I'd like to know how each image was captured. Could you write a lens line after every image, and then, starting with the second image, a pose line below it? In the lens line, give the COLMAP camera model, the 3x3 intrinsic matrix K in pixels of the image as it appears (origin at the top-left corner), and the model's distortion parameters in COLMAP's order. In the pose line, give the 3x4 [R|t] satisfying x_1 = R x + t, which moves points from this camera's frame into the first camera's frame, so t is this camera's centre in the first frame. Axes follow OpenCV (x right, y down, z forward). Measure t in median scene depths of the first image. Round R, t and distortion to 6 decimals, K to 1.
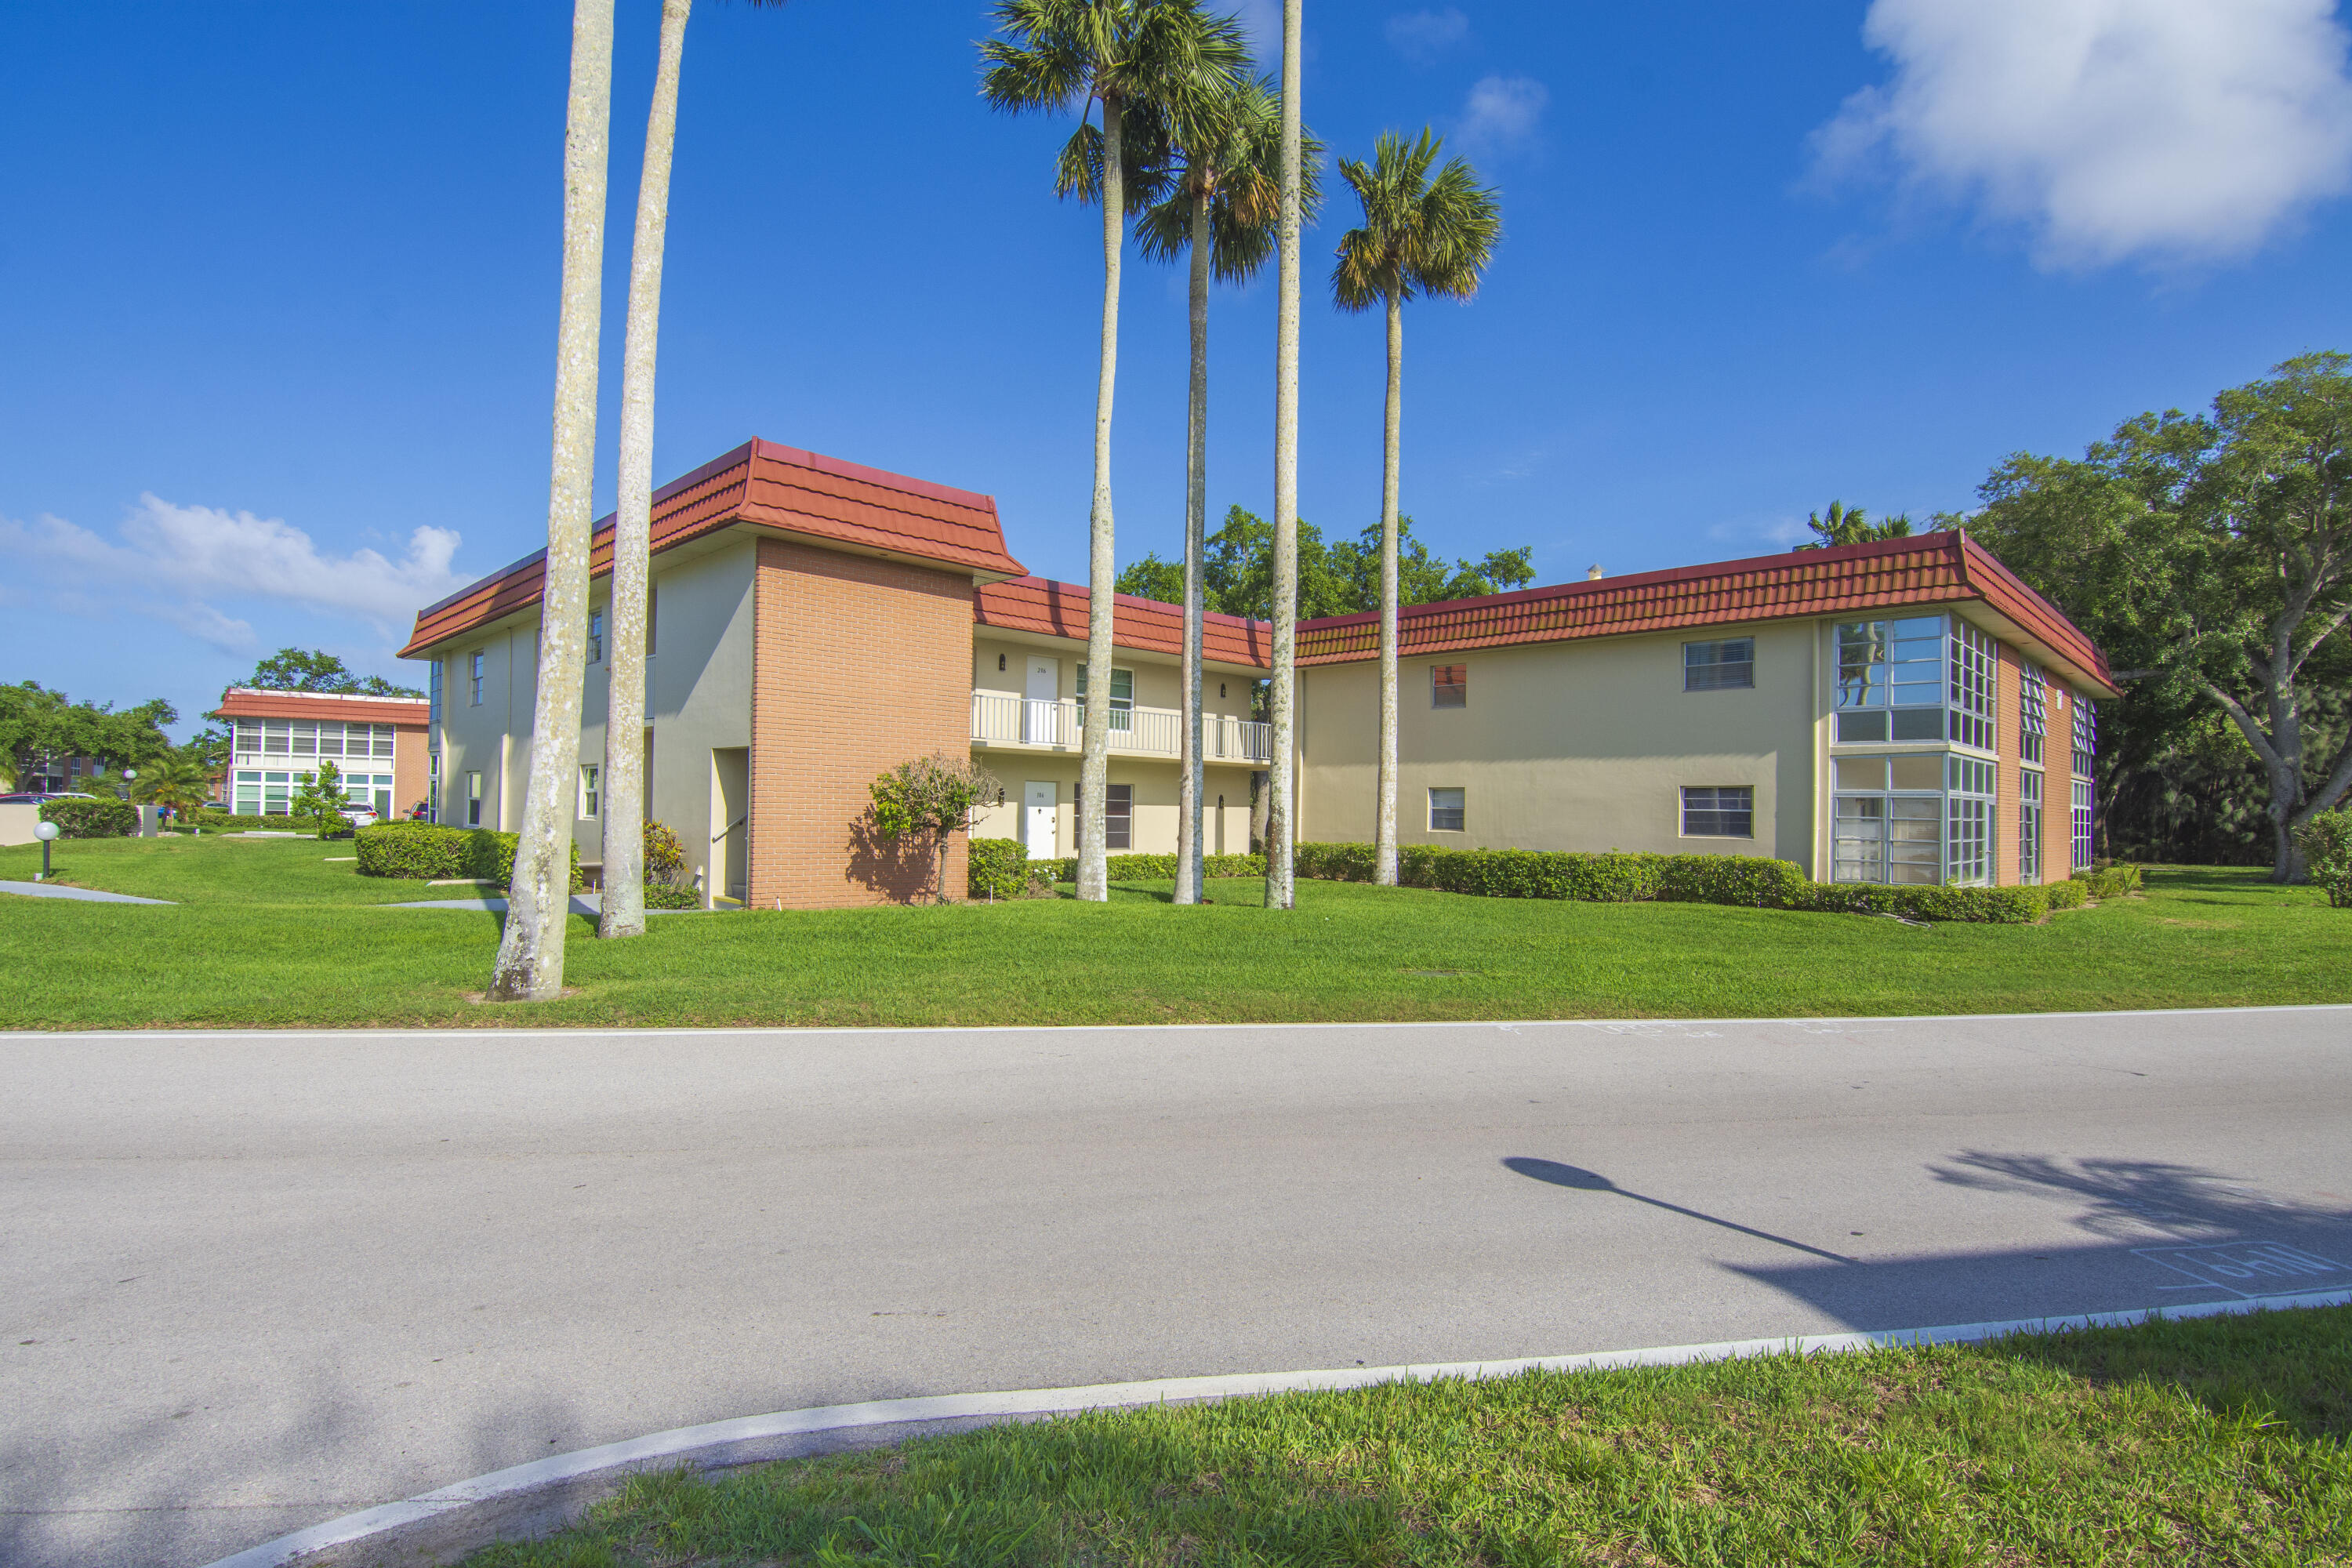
lens RADIAL K [[1121.8, 0, 1164.0], [0, 1121.8, 796.8], [0, 0, 1]] dist [0.000206, -0.009539]
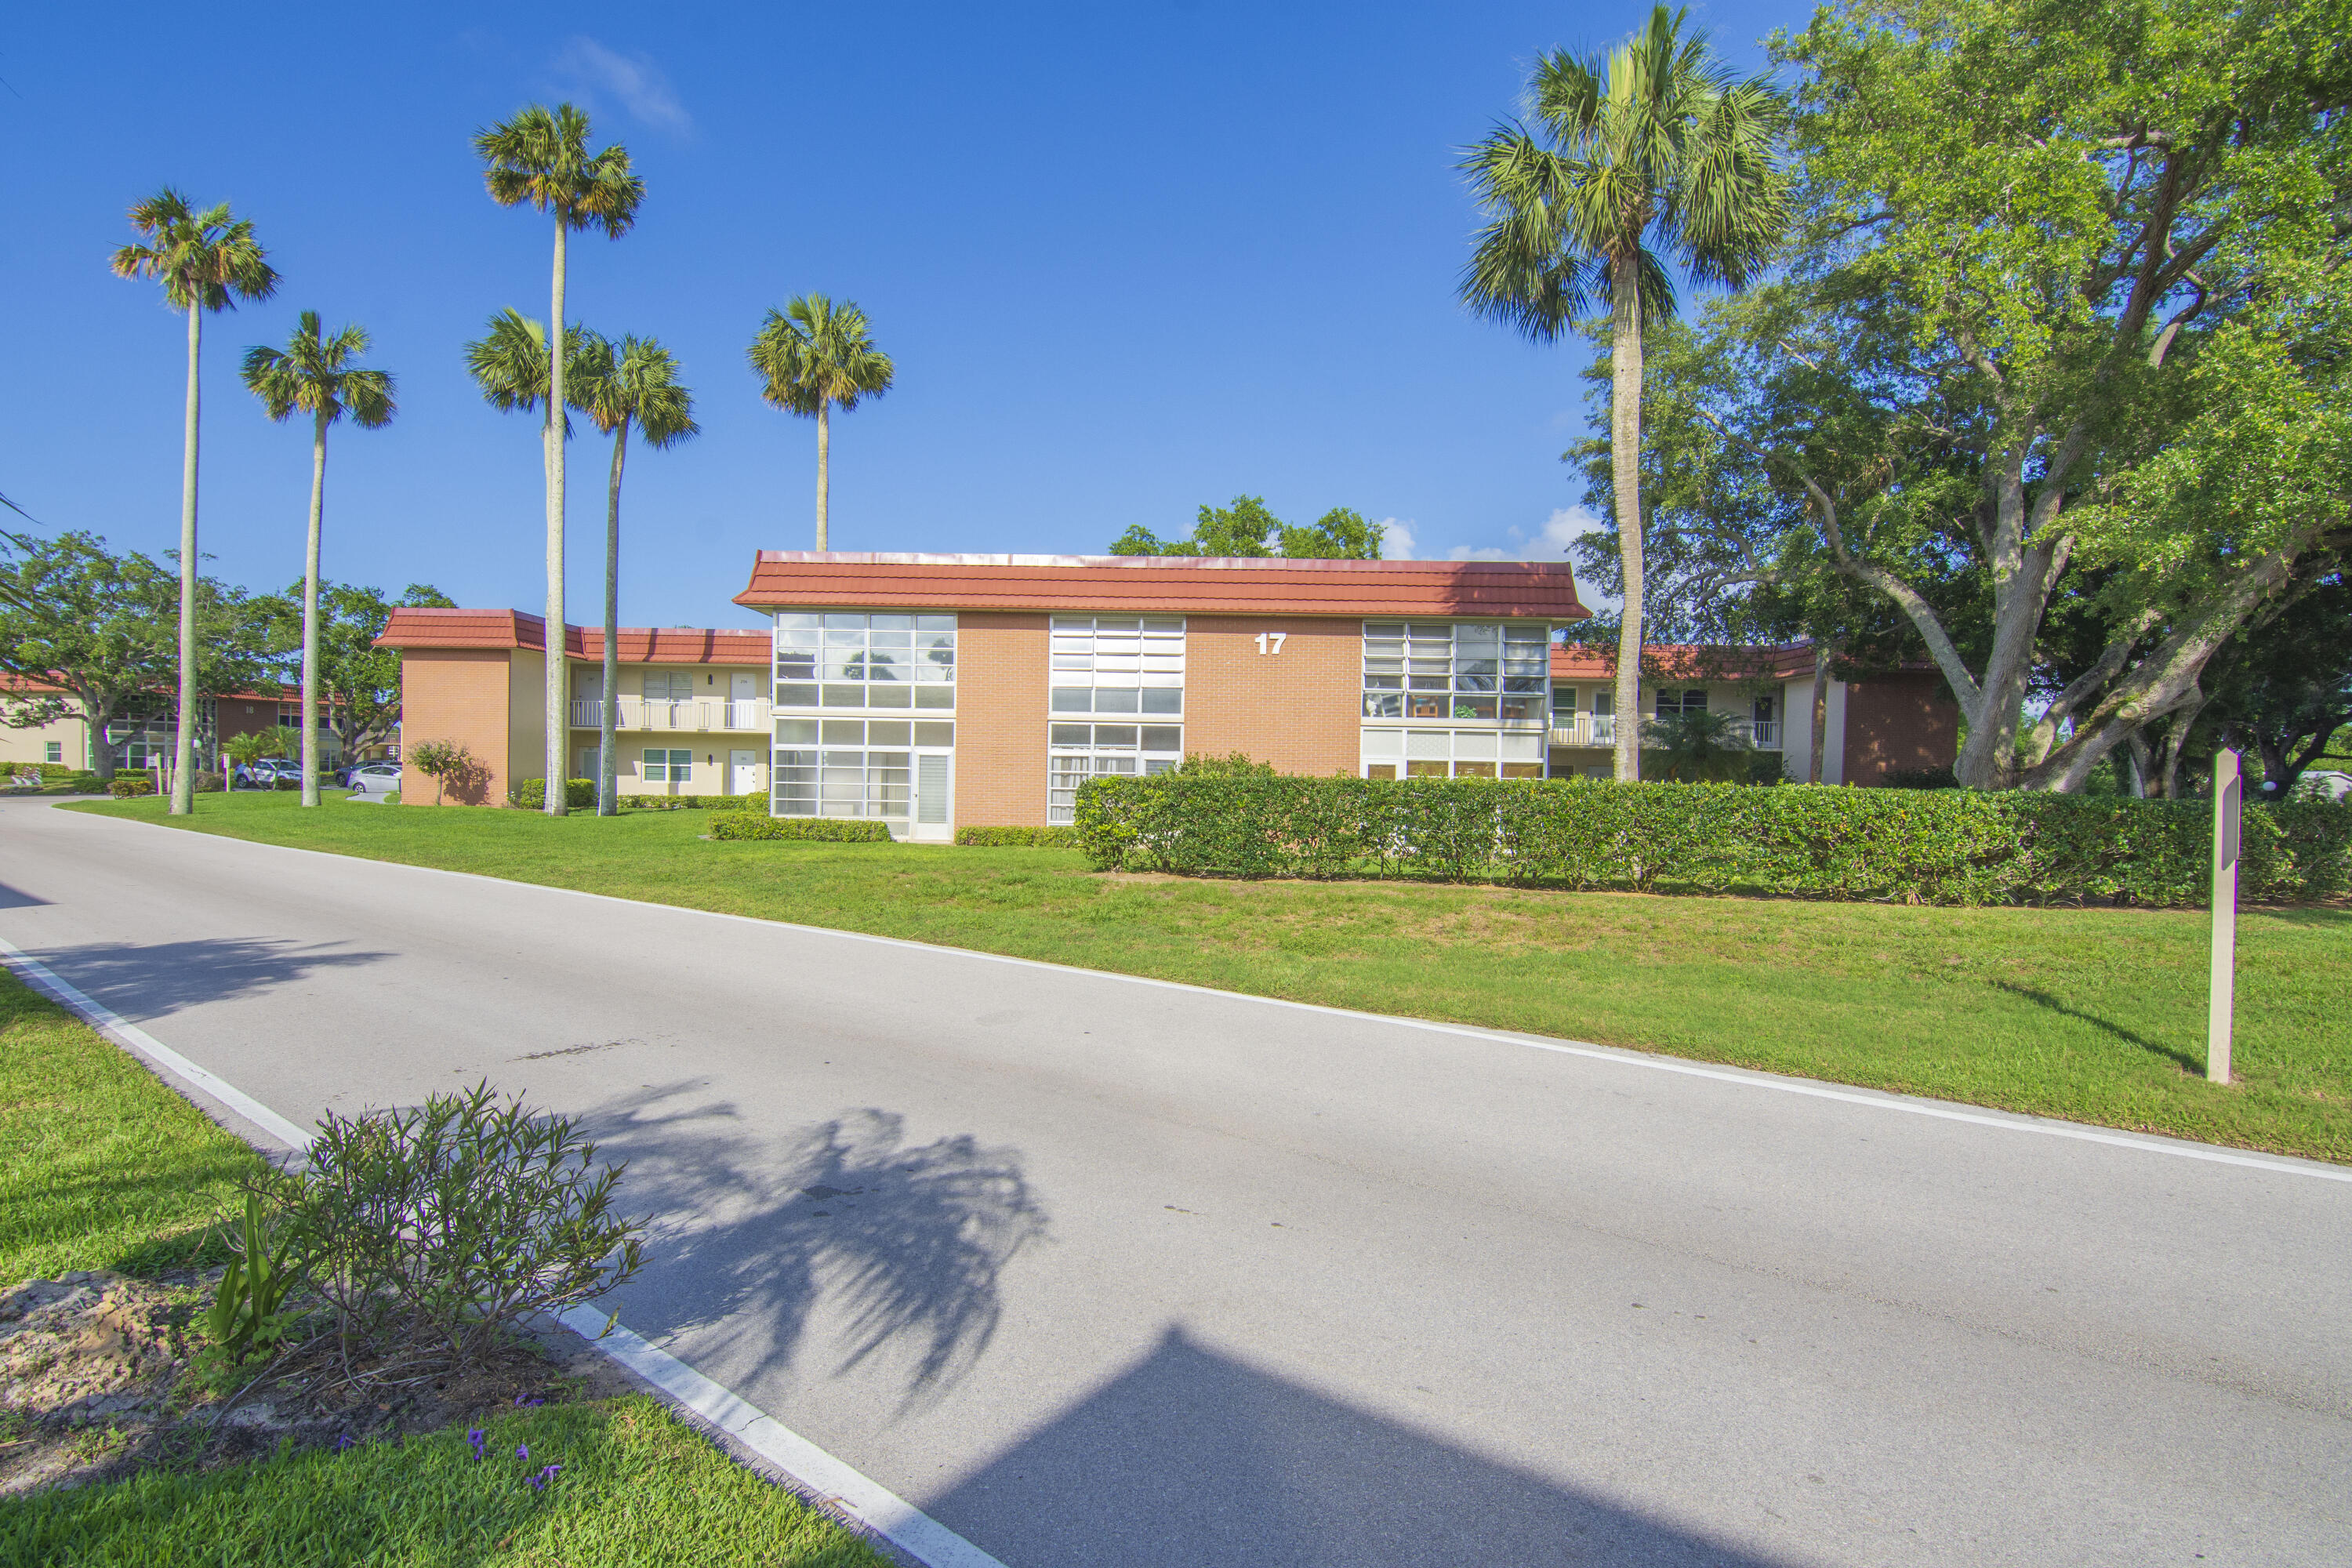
lens RADIAL K [[1121.8, 0, 1164.0], [0, 1121.8, 796.8], [0, 0, 1]] dist [0.000206, -0.009539]
pose [[0.702872, 0.012002, -0.711215, 1.466239], [0.003130, 0.999796, 0.019966, 0.023567], [0.711309, -0.016259, 0.702691, 0.287109]]
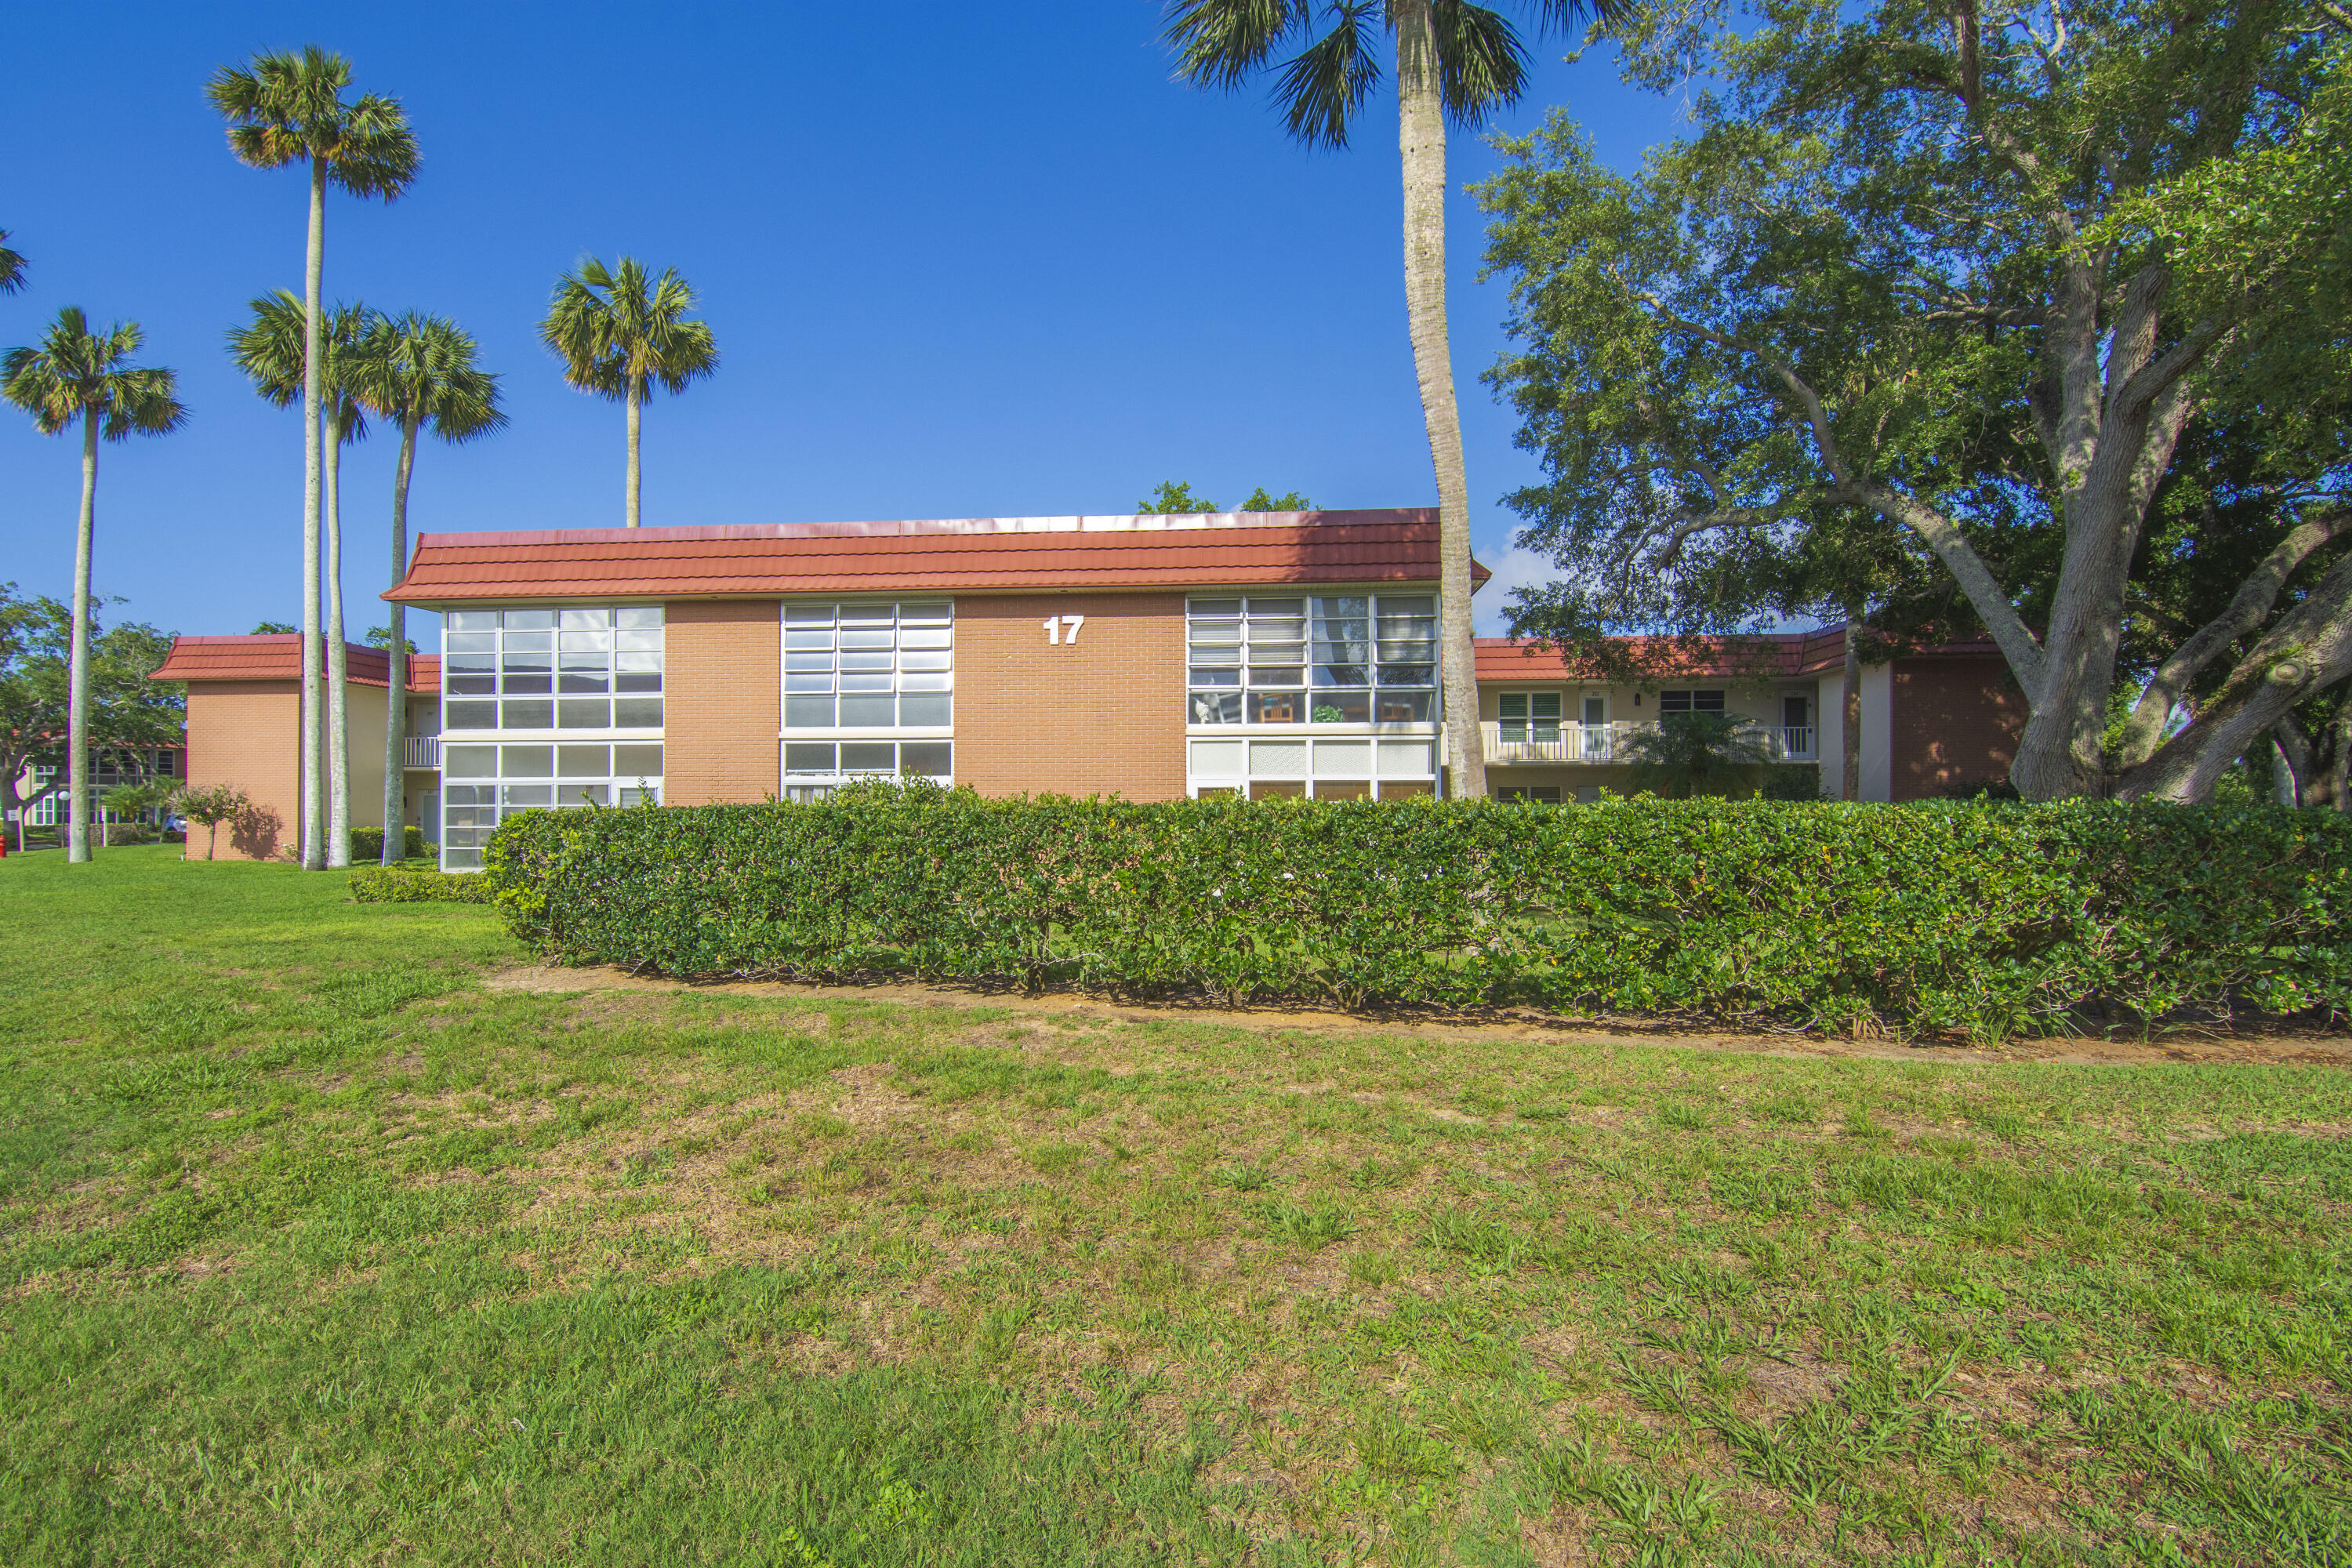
lens RADIAL K [[1121.8, 0, 1164.0], [0, 1121.8, 796.8], [0, 0, 1]] dist [0.000206, -0.009539]
pose [[0.654418, -0.024284, -0.755743, 1.430852], [0.023554, 0.999654, -0.011725, 0.029601], [0.755766, -0.010127, 0.654763, 0.610351]]
